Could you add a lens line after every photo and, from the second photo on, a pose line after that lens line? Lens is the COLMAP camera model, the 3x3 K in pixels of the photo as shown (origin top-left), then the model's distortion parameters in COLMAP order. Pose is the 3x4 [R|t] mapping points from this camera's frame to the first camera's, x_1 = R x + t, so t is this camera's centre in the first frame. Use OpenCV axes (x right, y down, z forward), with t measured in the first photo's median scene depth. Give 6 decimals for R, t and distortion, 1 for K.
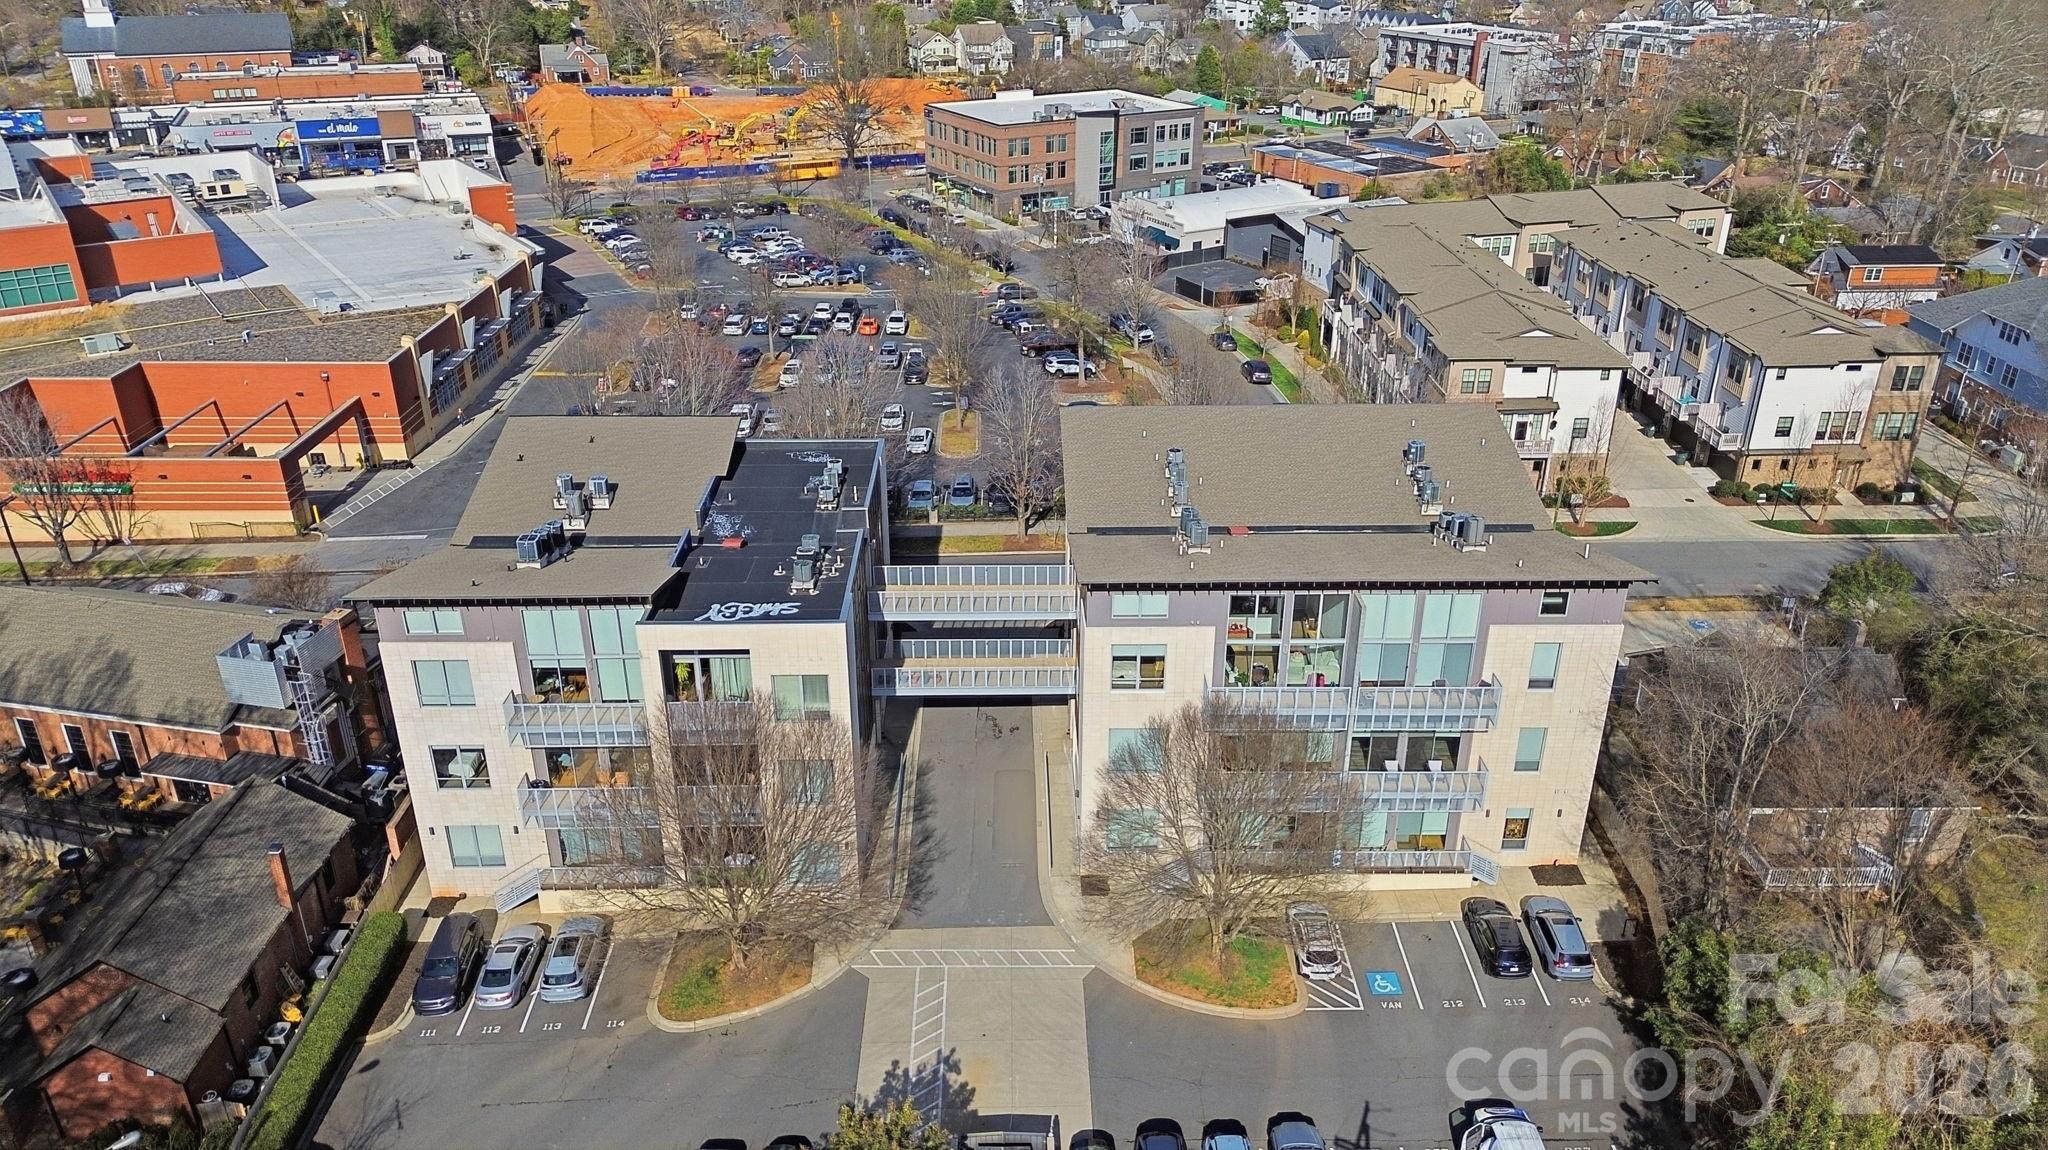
lens RADIAL K [[1457.3, 0, 1015.9], [0, 1457.3, 580.7], [0, 0, 1]] dist [0.070767, -0.071027]
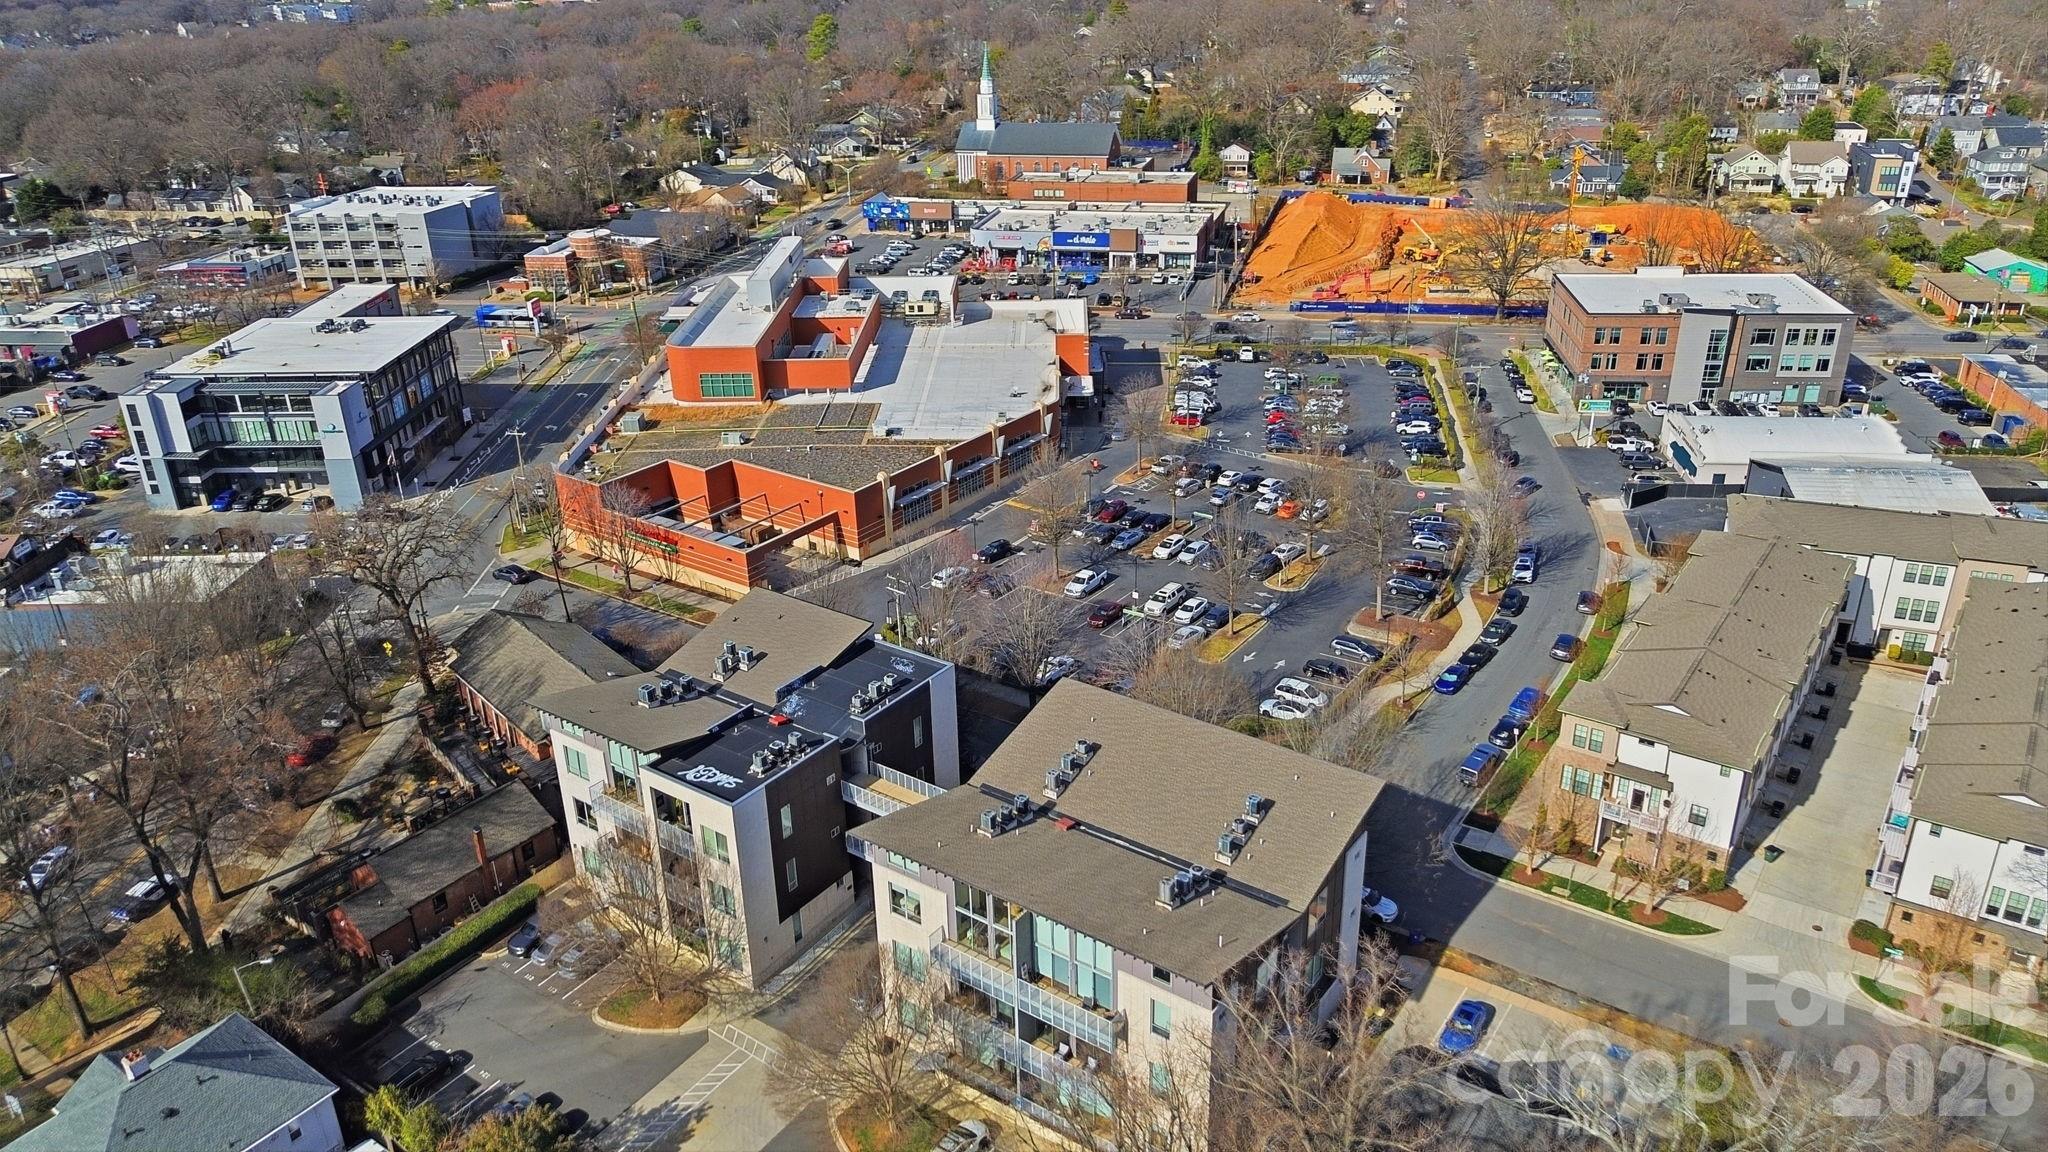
lens RADIAL K [[1457.3, 0, 1019.1], [0, 1457.3, 570.4], [0, 0, 1]] dist [0.070767, -0.071027]
pose [[0.805795, 0.227046, -0.546941, 0.255166], [-0.233692, 0.970543, 0.058599, -0.104663], [0.544135, 0.080597, 0.835118, -0.033882]]
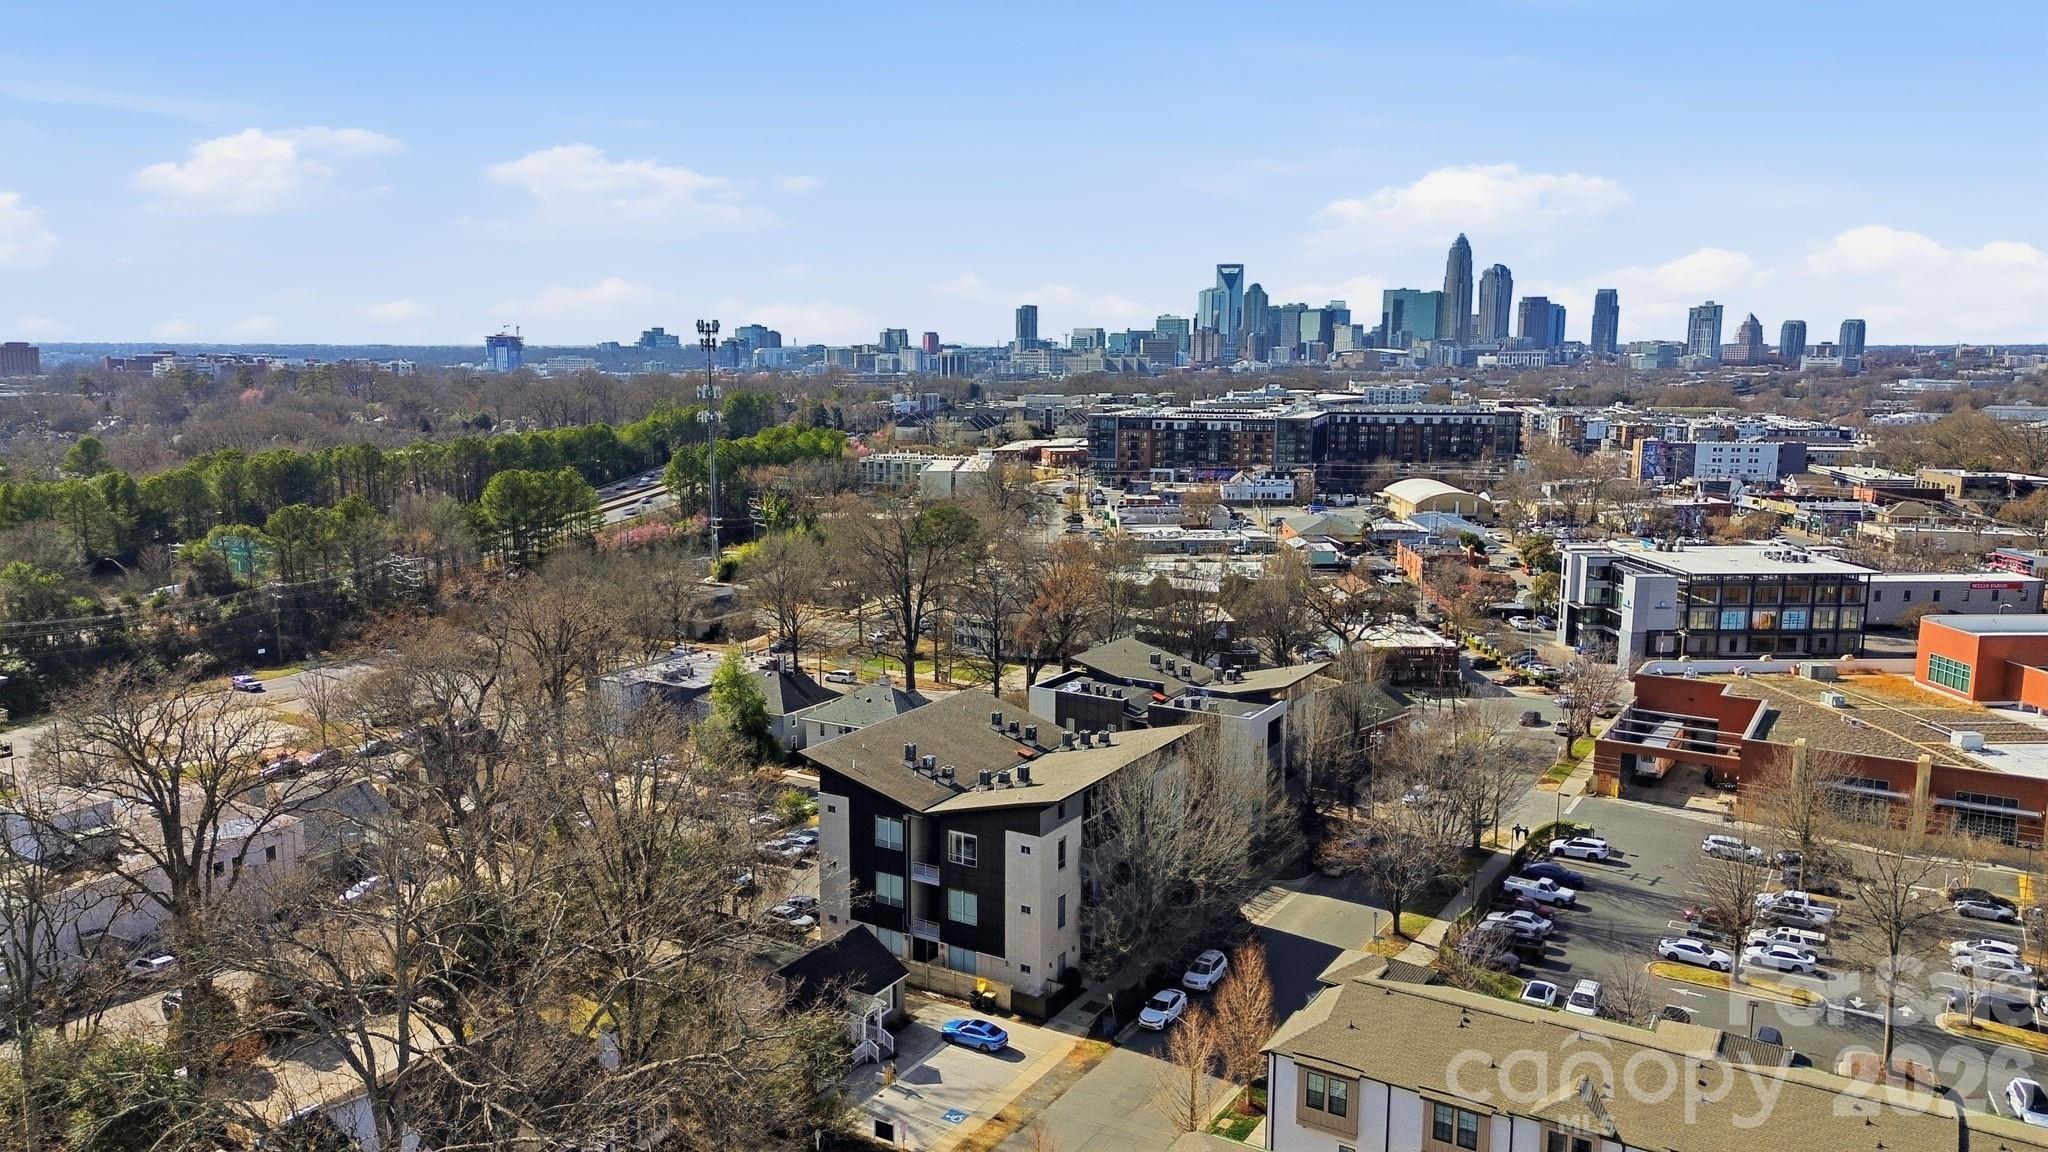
lens RADIAL K [[1457.3, 0, 1016.3], [0, 1457.3, 556.4], [0, 0, 1]] dist [0.070767, -0.071027]
pose [[-0.529336, 0.122150, -0.839573, 0.507782], [-0.368930, 0.857982, 0.357432, -0.271839], [0.763999, 0.498945, -0.409096, 0.520763]]
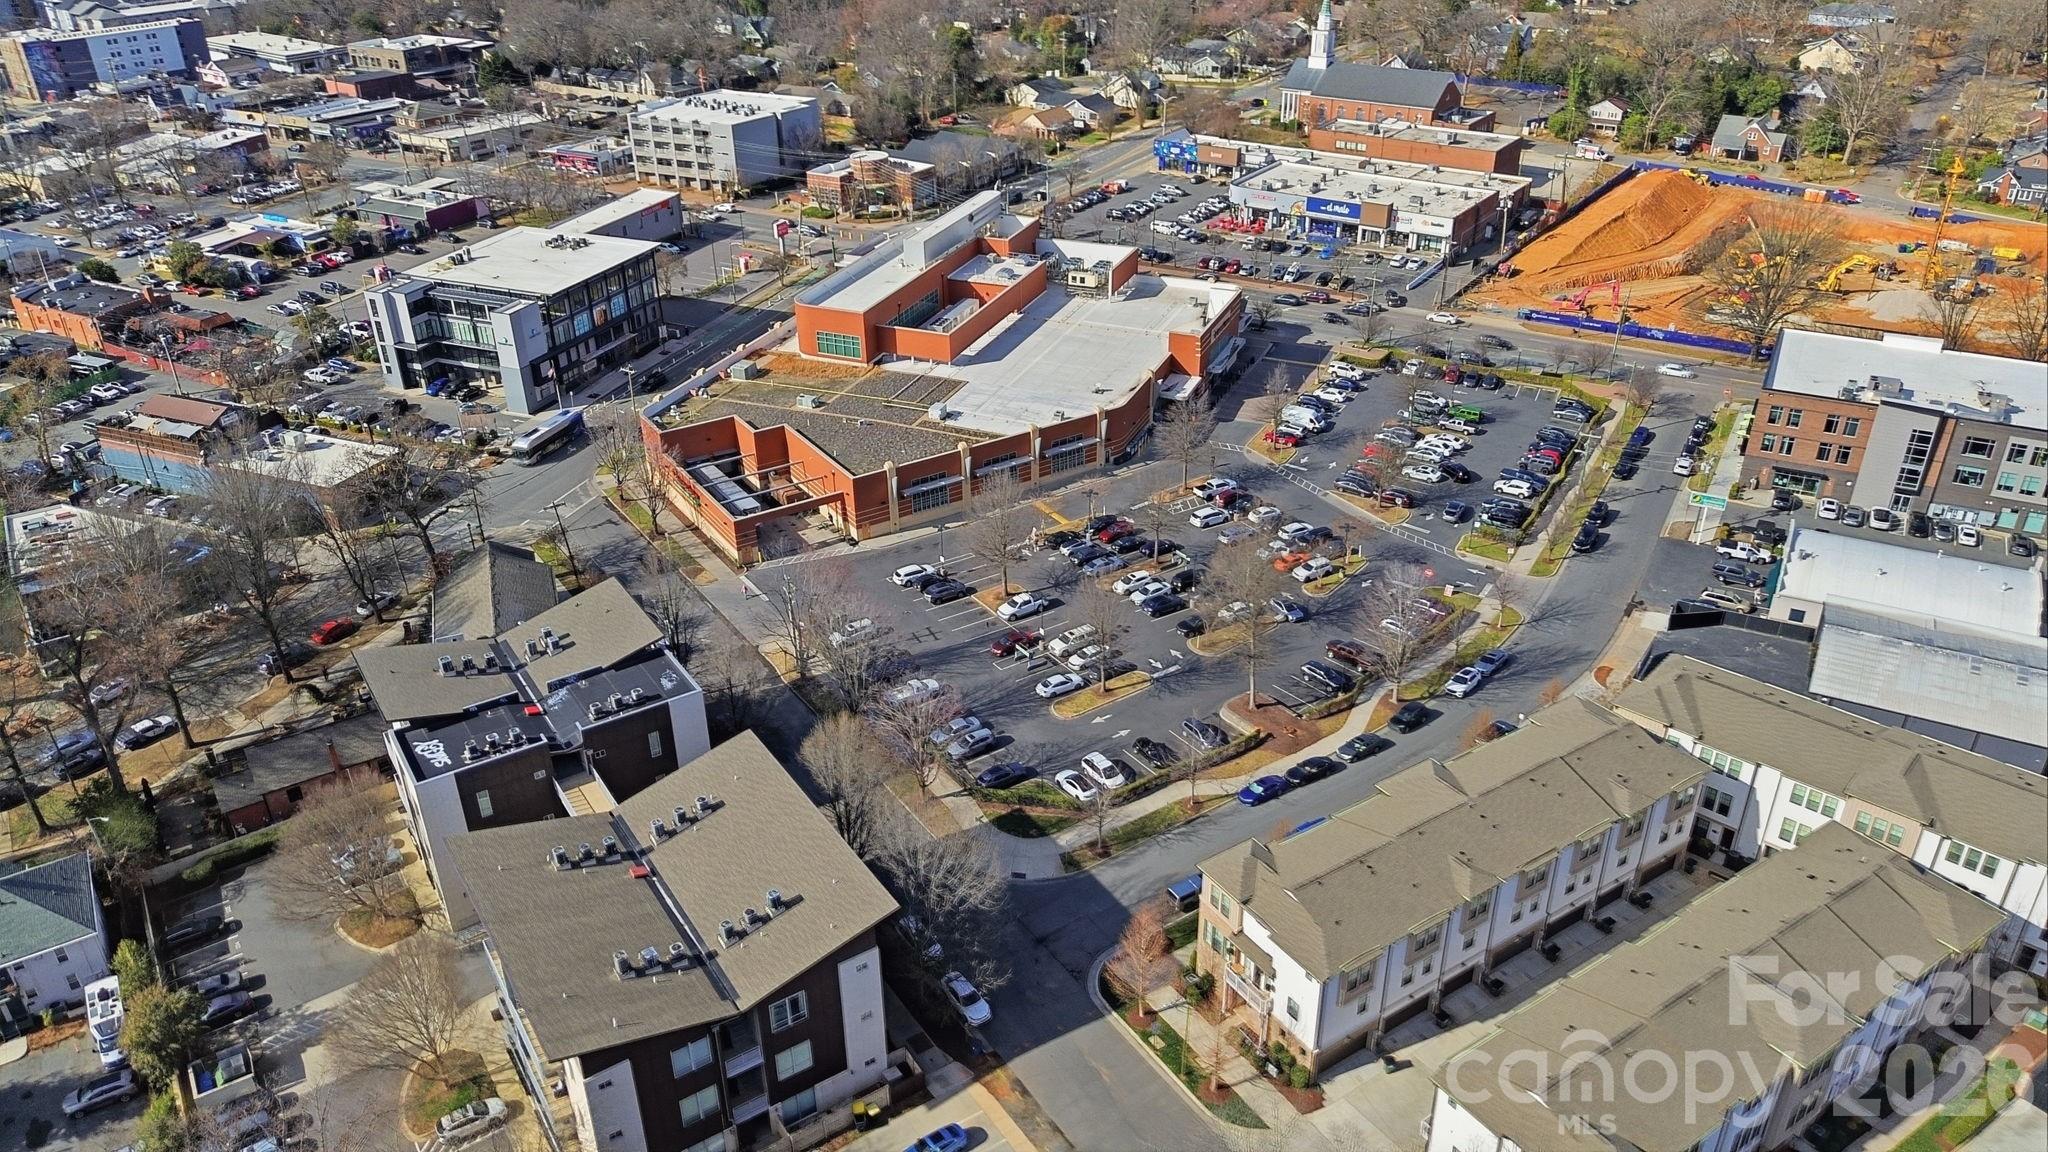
lens RADIAL K [[1457.3, 0, 1020.5], [0, 1457.3, 570.5], [0, 0, 1]] dist [0.070767, -0.071027]
pose [[0.537496, 0.402750, -0.740872, 0.430499], [-0.350226, 0.905834, 0.238340, -0.256767], [0.767098, 0.131366, 0.627936, 0.116424]]
